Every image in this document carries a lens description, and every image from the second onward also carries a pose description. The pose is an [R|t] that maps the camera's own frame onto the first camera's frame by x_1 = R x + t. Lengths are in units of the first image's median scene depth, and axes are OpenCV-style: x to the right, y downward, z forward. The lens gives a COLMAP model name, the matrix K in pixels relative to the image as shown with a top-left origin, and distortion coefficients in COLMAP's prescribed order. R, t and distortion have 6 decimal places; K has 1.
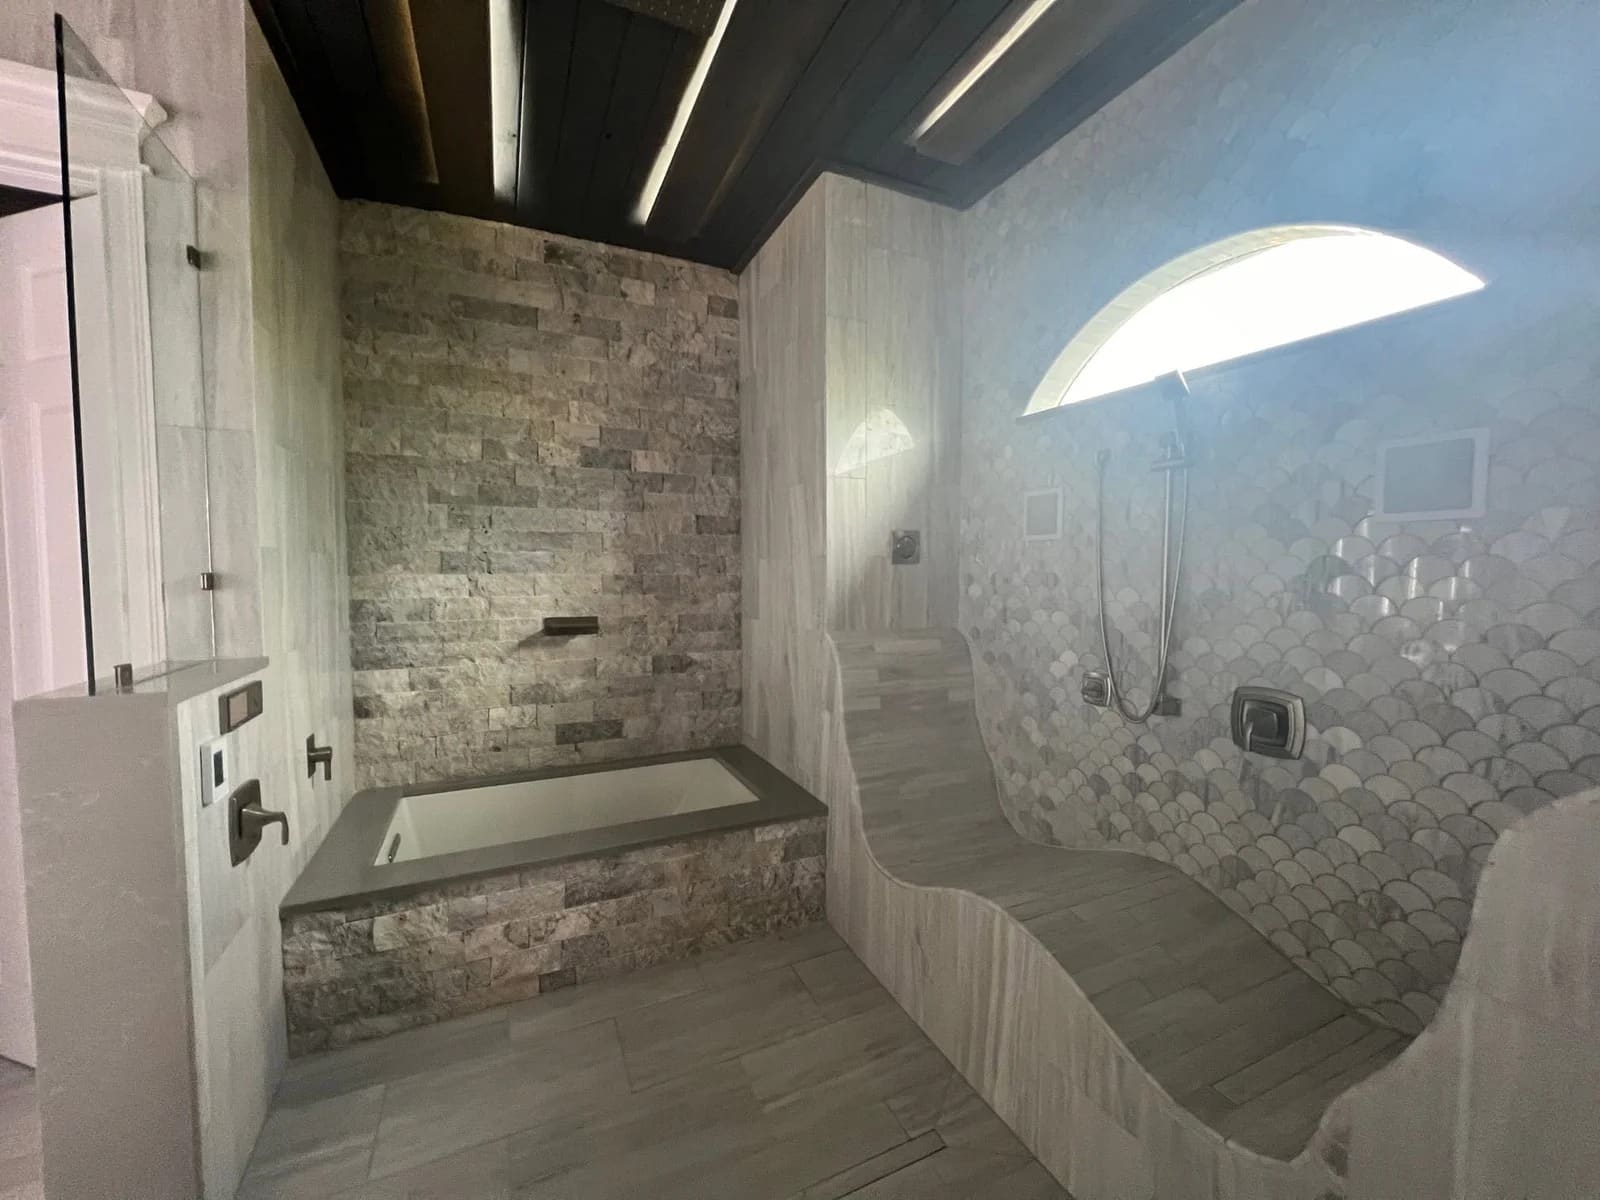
lens RADIAL K [[646.4, 0, 800.0], [0, 646.4, 600.0], [0, 0, 1]] dist [0.013414, -0.000158]
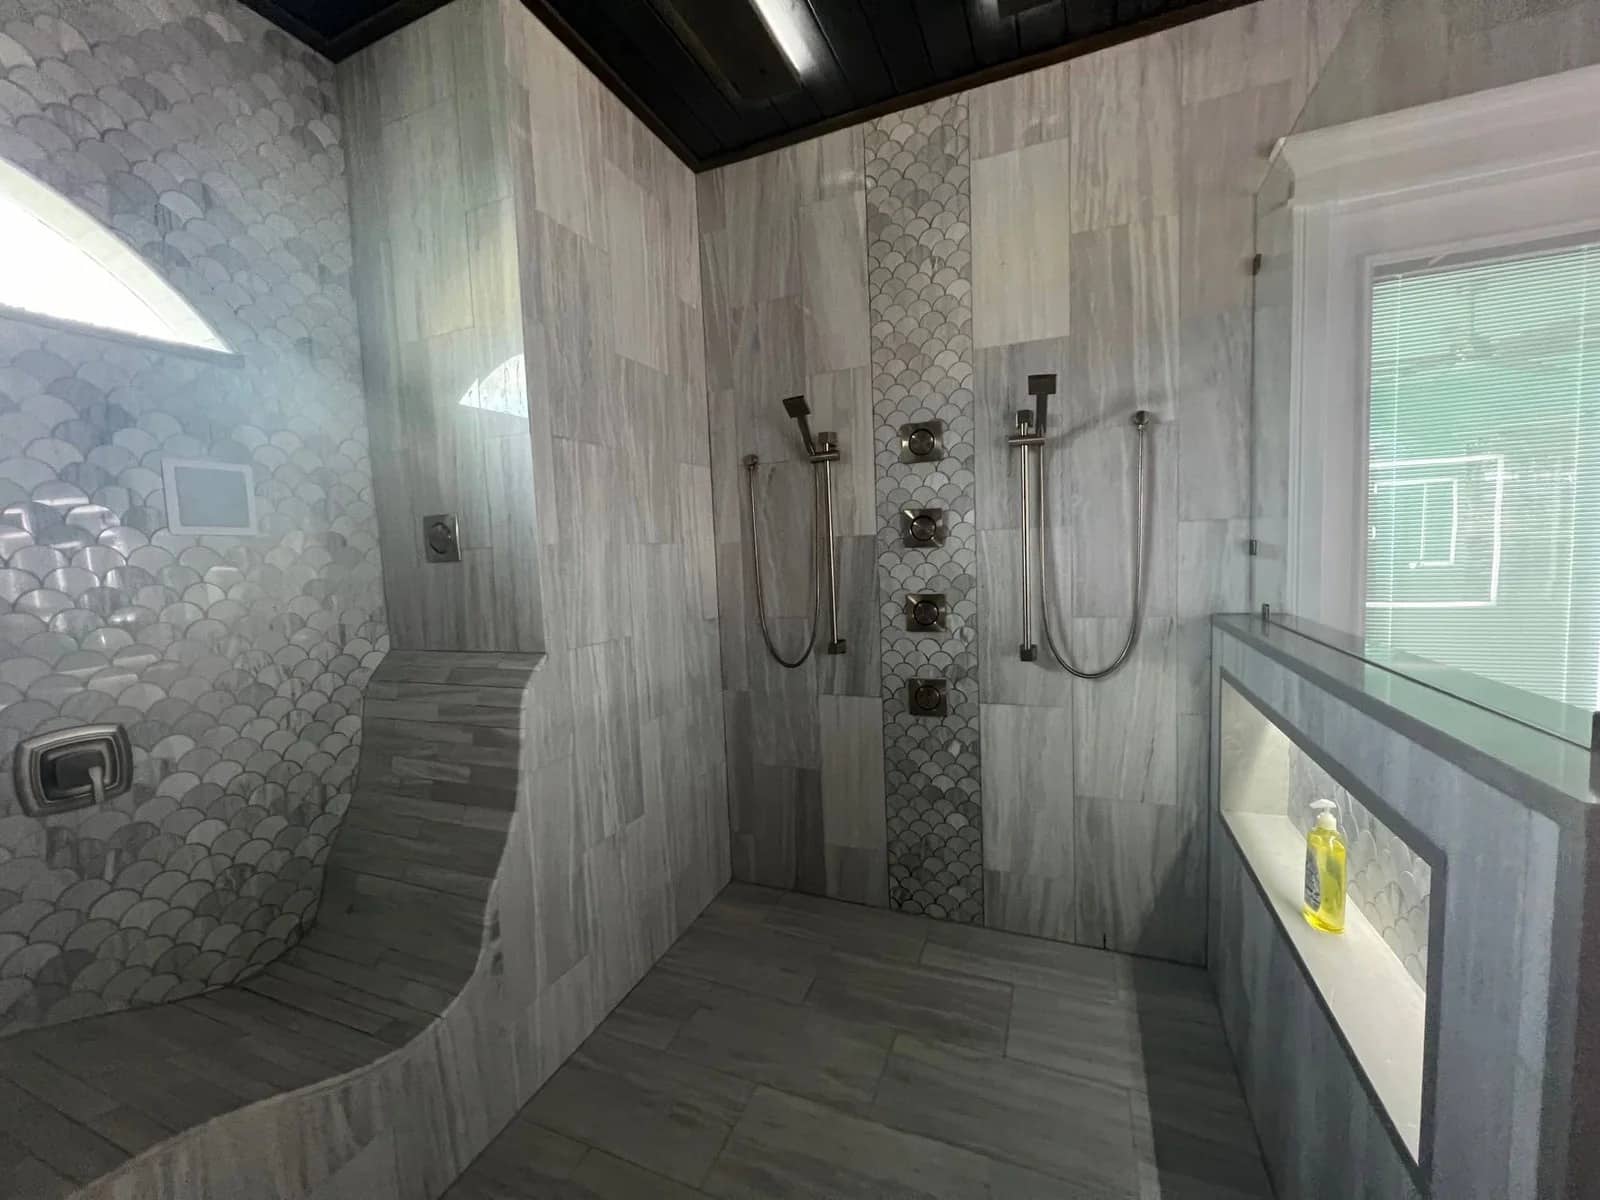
lens RADIAL K [[646.4, 0, 800.0], [0, 646.4, 600.0], [0, 0, 1]] dist [0.013414, -0.000158]
pose [[-0.668277, -0.023525, 0.743541, -0.590702], [0.083268, 0.990853, 0.106188, -0.041442], [-0.739238, 0.132876, -0.660206, 0.974037]]
